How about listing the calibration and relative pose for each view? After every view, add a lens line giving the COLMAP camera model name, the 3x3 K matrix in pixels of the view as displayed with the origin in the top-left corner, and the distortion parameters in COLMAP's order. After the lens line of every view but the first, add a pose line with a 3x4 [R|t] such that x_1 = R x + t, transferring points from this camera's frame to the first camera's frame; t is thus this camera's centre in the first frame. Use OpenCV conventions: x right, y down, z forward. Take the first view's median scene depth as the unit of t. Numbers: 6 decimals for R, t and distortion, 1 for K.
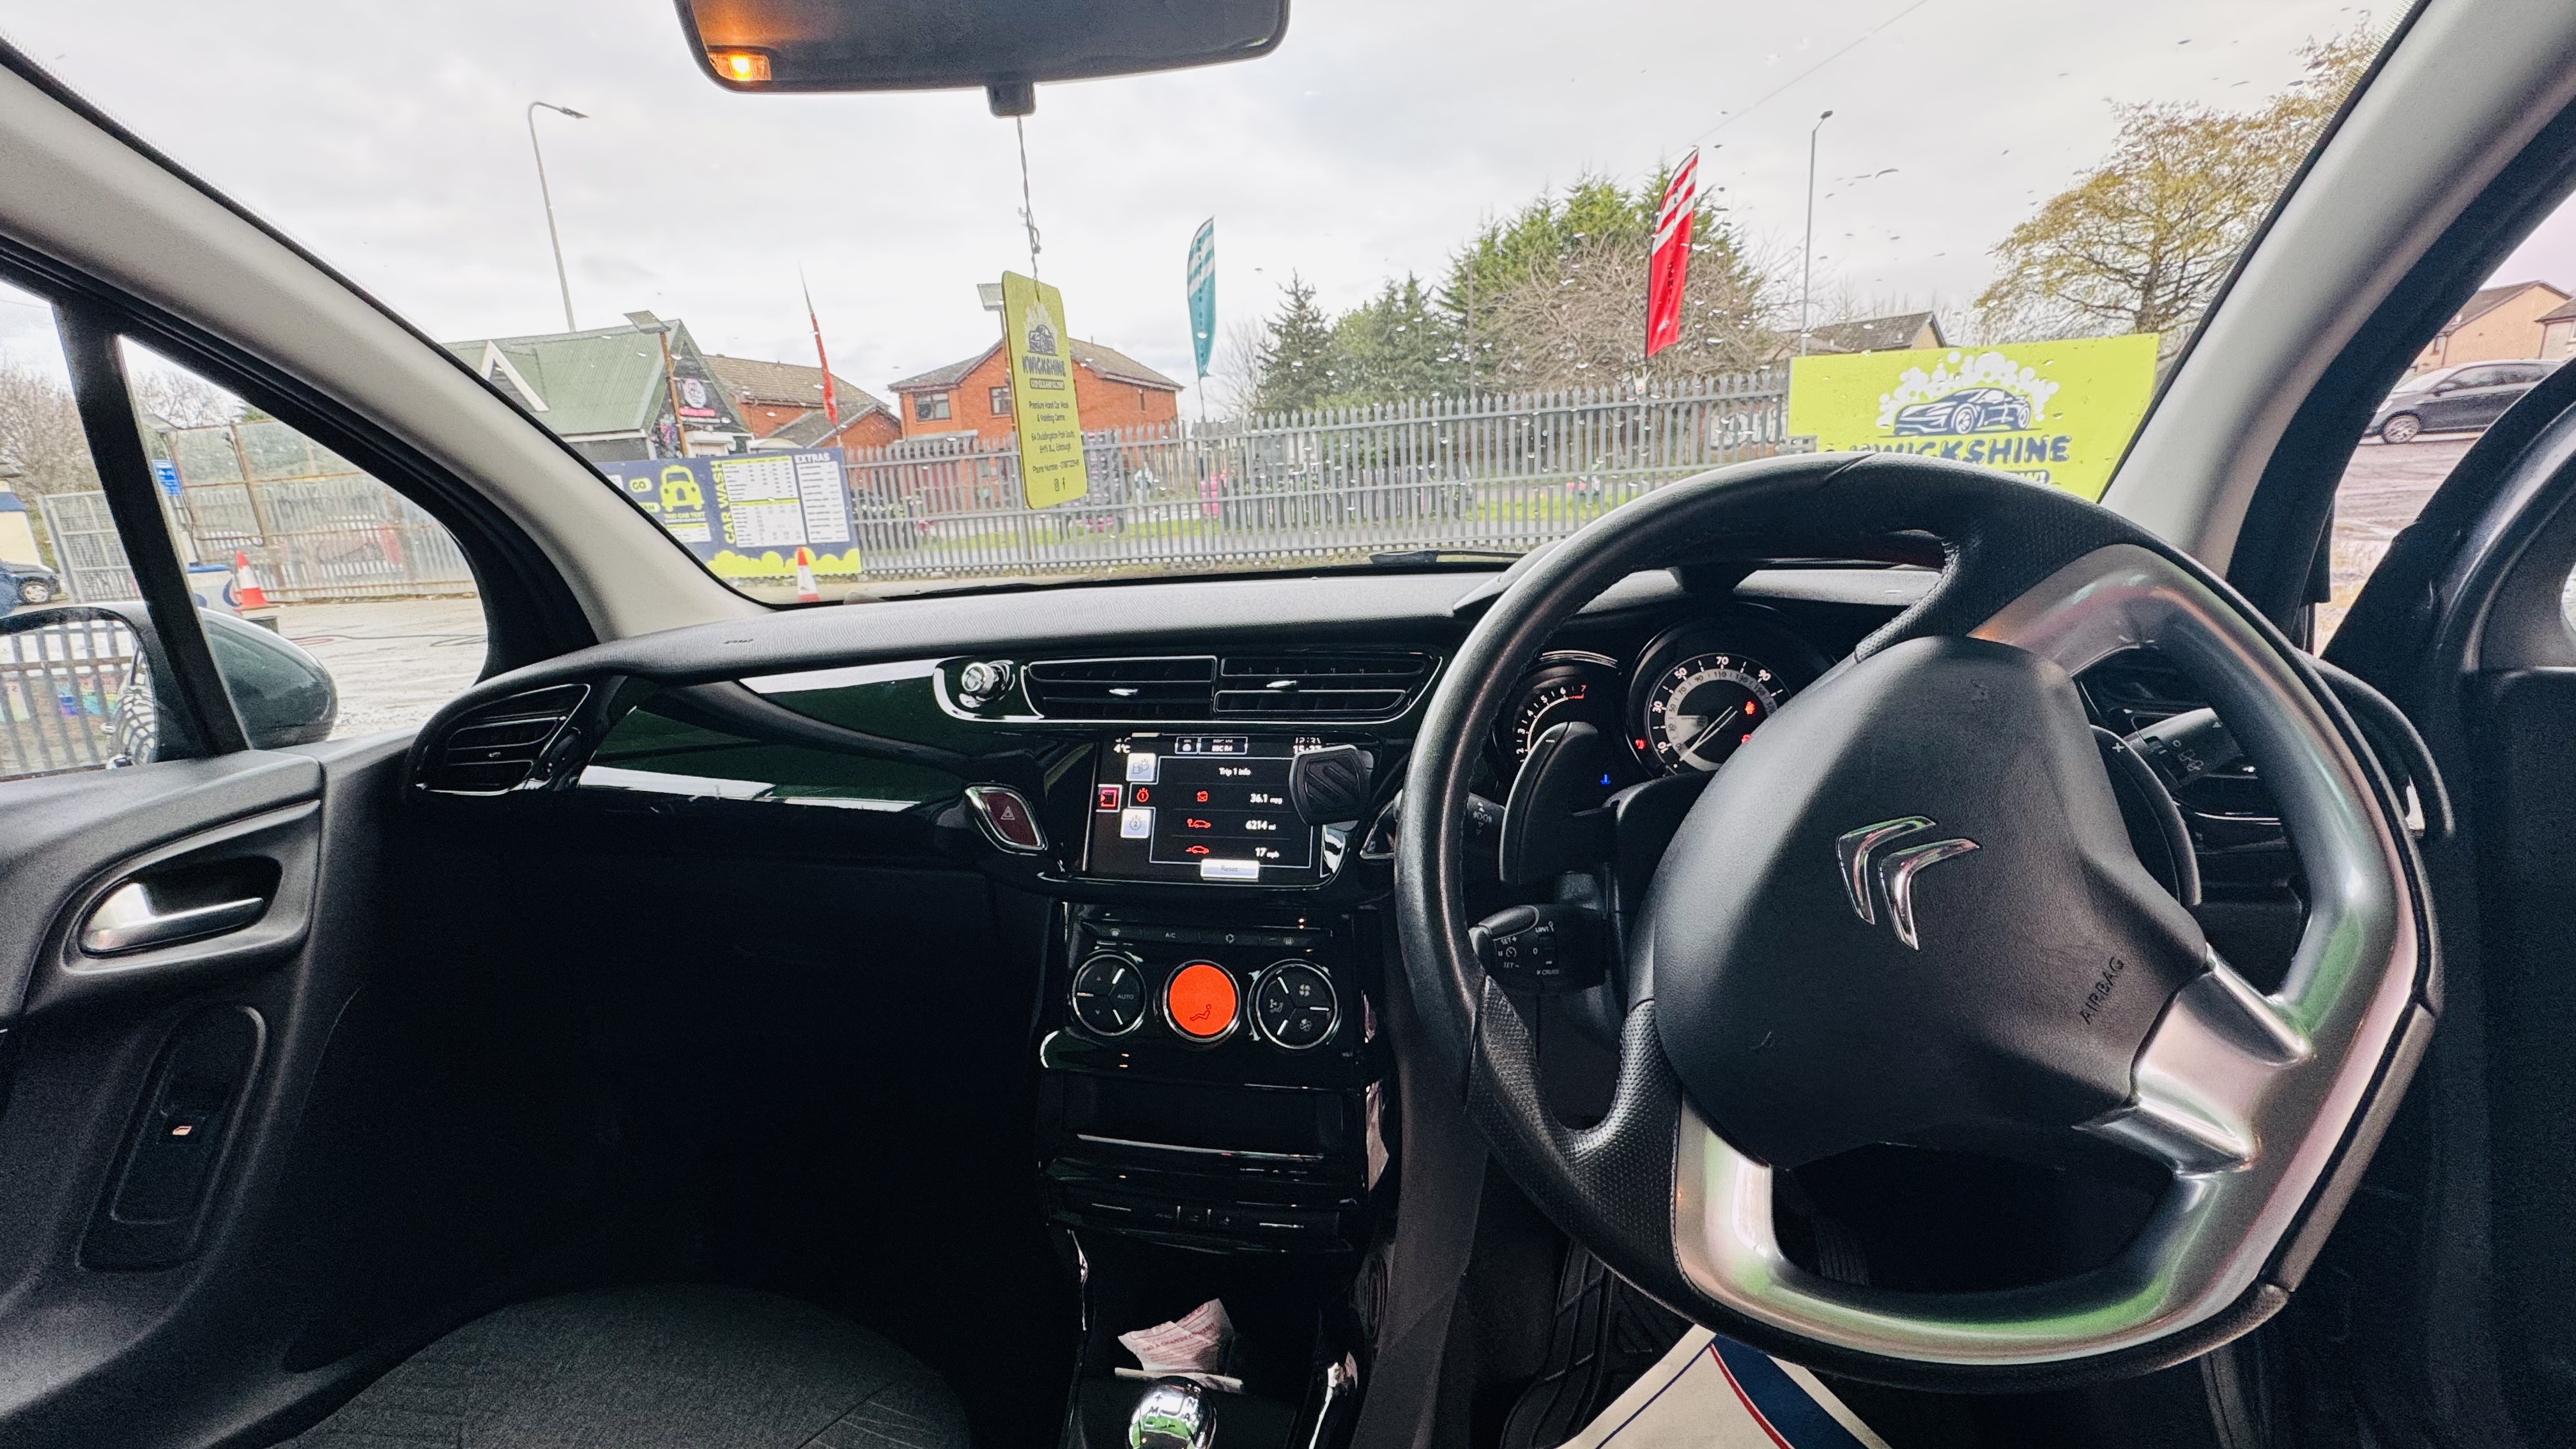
lens RADIAL K [[1019.2, 0, 1290.5], [0, 1019.2, 726.1], [0, 0, 1]] dist [-0.012386, 0.002591]
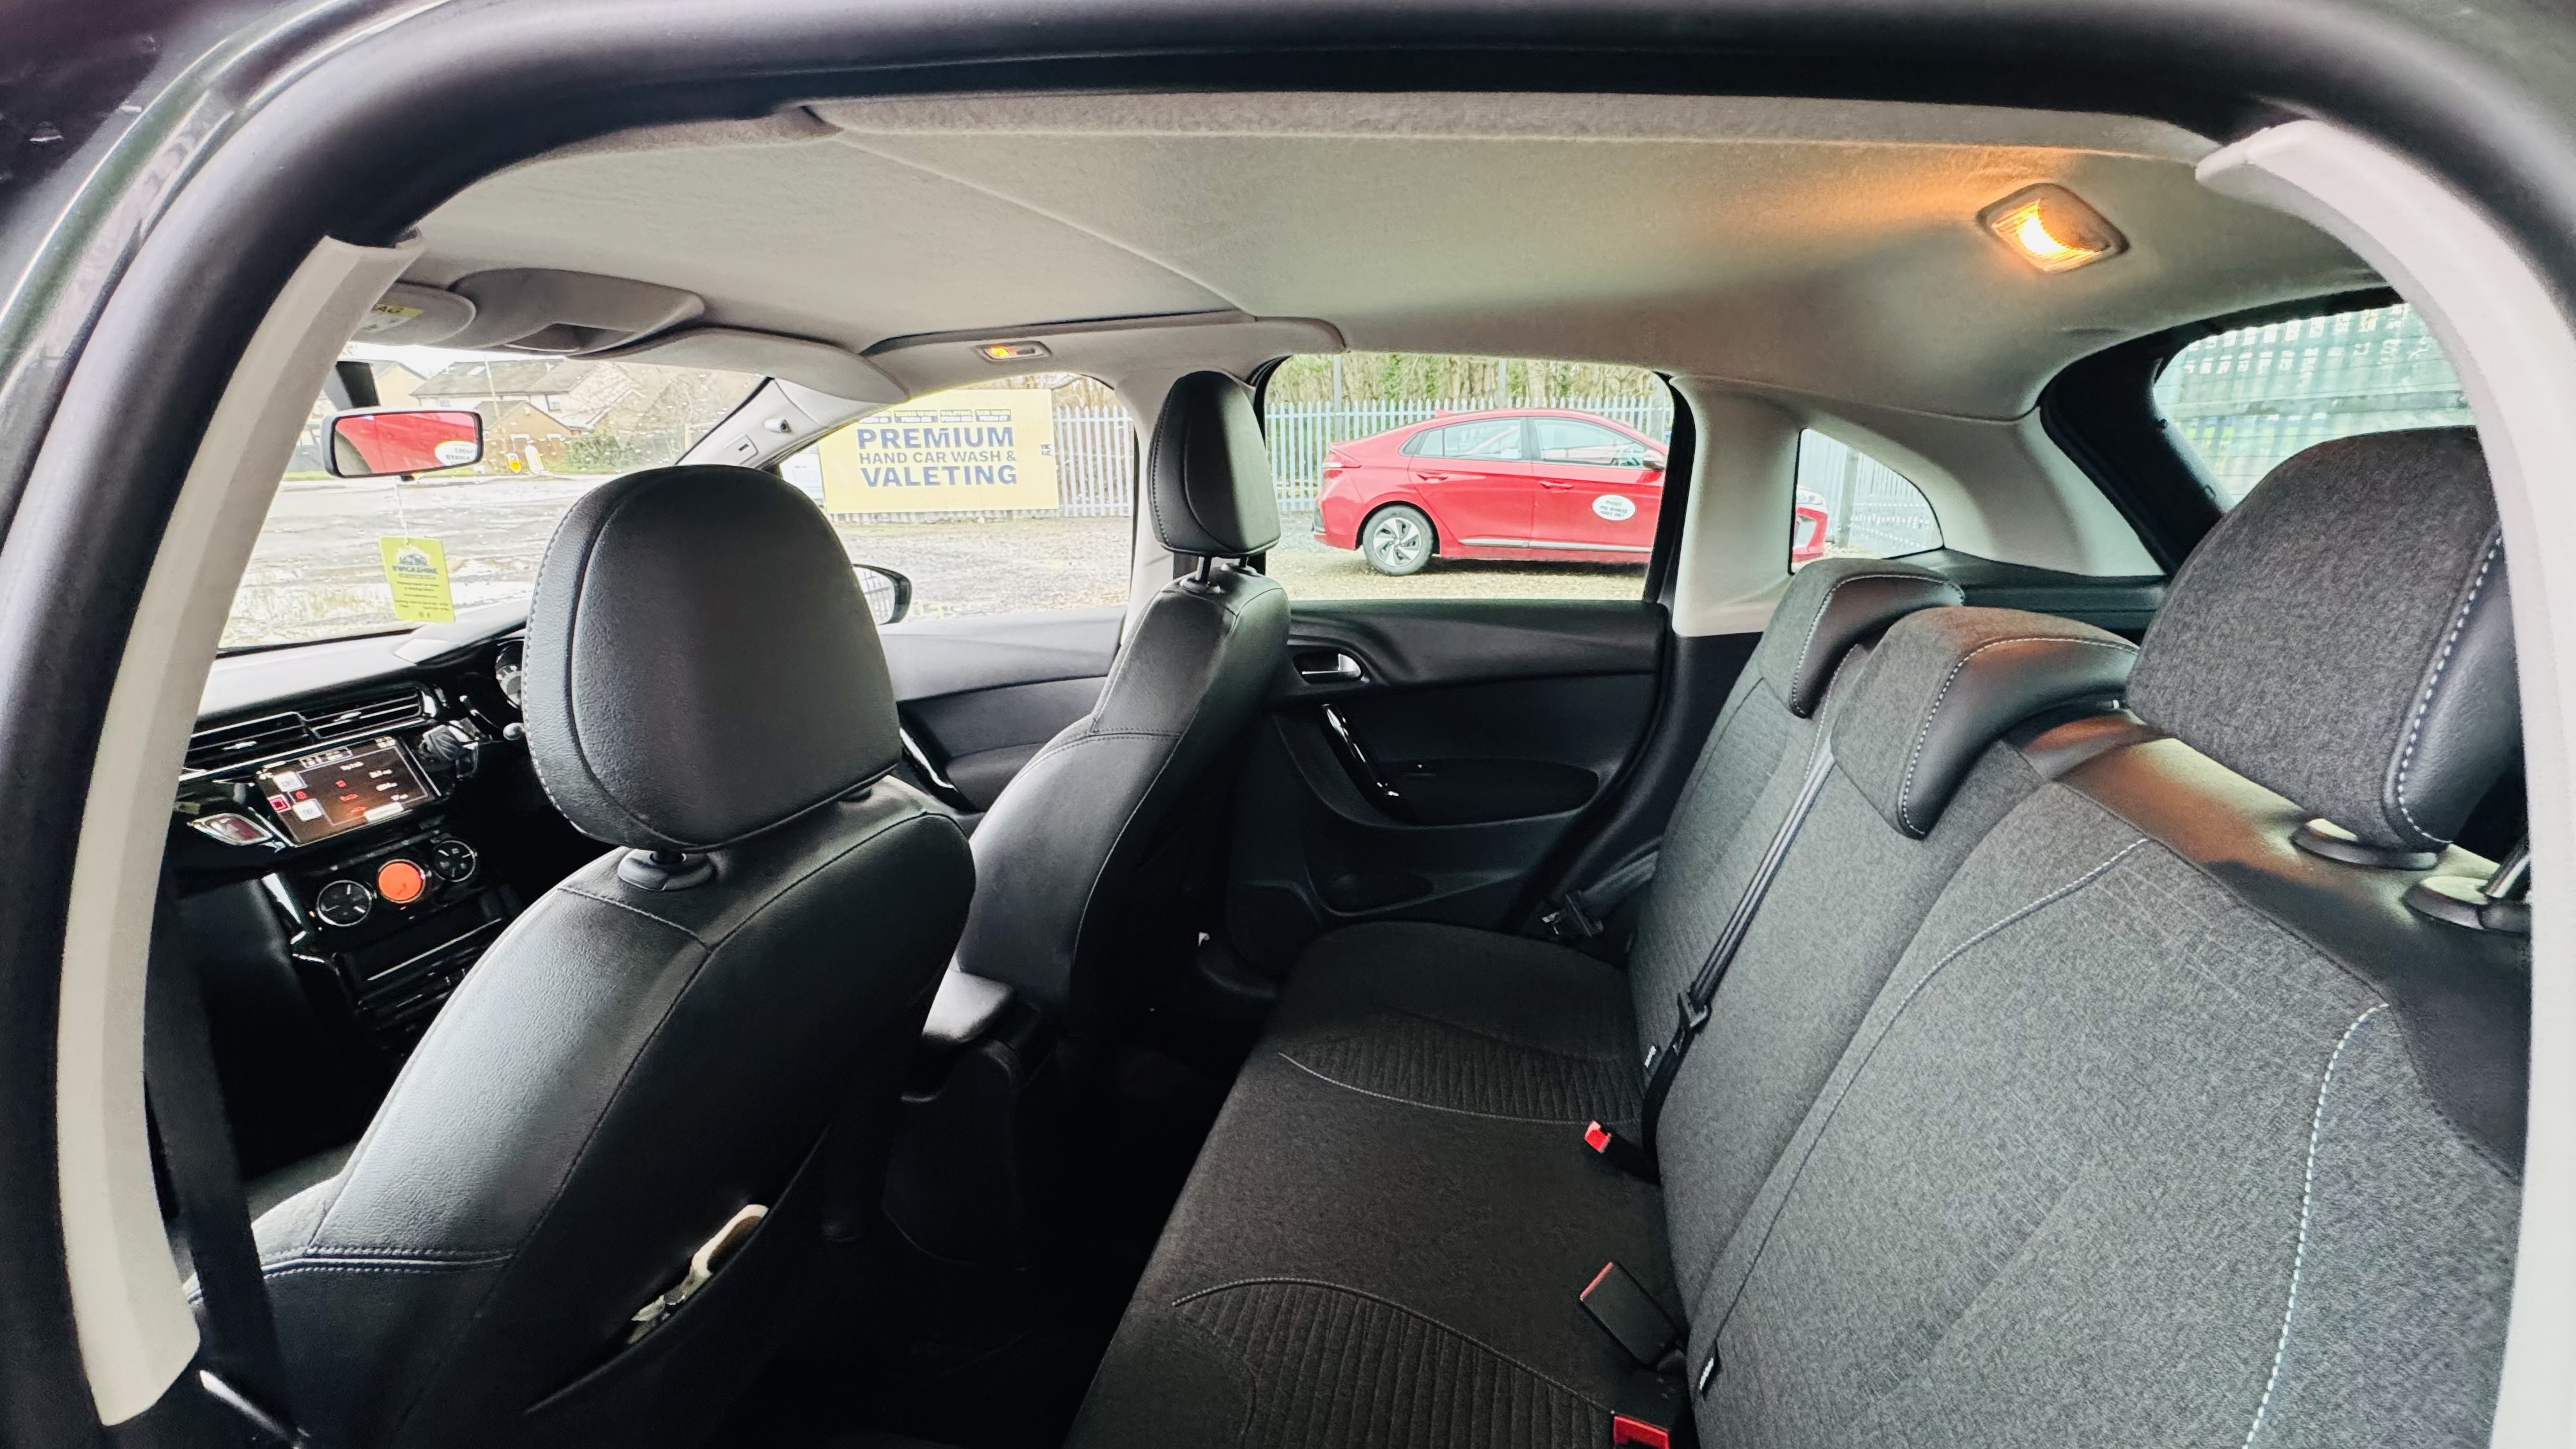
lens RADIAL K [[1019.2, 0, 1281.5], [0, 1019.2, 715.9], [0, 0, 1]] dist [-0.012386, 0.002591]
pose [[0.033103, -0.203313, 0.978554, -1.458530], [0.250558, 0.949513, 0.188803, 0.029483], [-0.967535, 0.238935, 0.082374, -0.647435]]
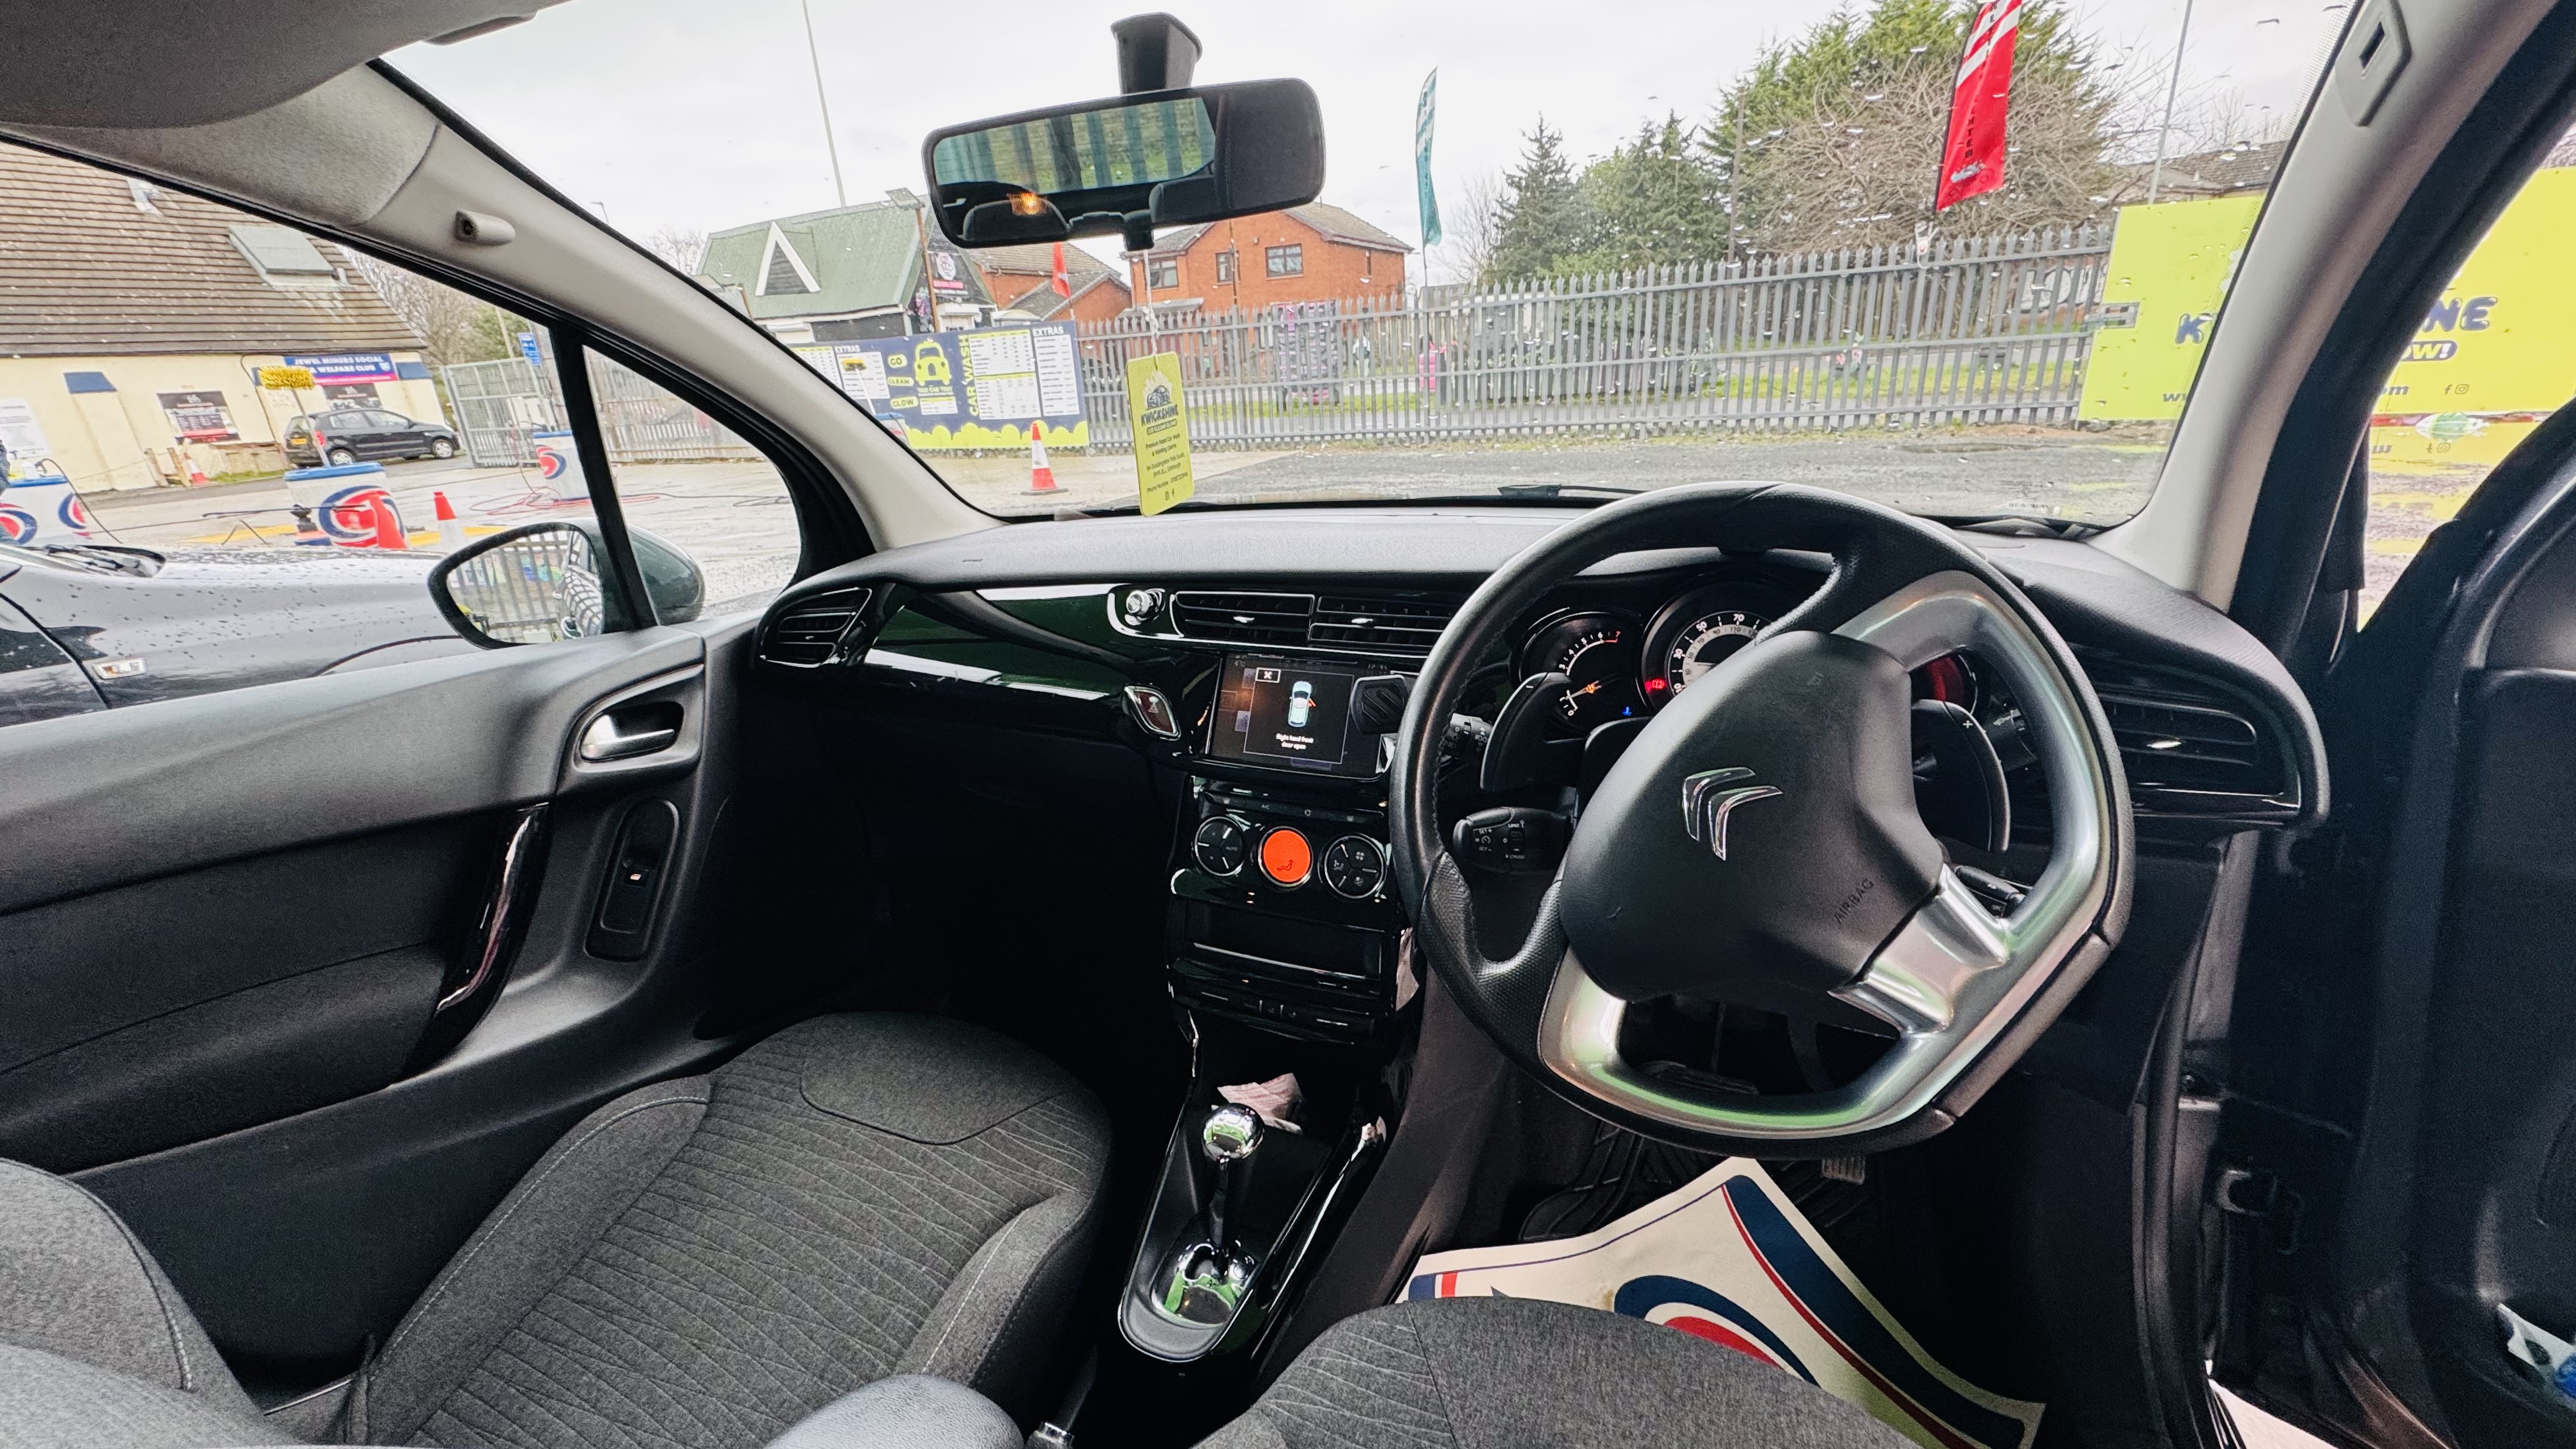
lens RADIAL K [[1019.2, 0, 1290.8], [0, 1019.2, 727.7], [0, 0, 1]] dist [-0.012386, 0.002591]
pose [[0.977930, 0.070626, -0.196634, 0.138483], [-0.046351, 0.991019, 0.125428, -0.054210], [0.203727, -0.113546, 0.972421, -0.231287]]
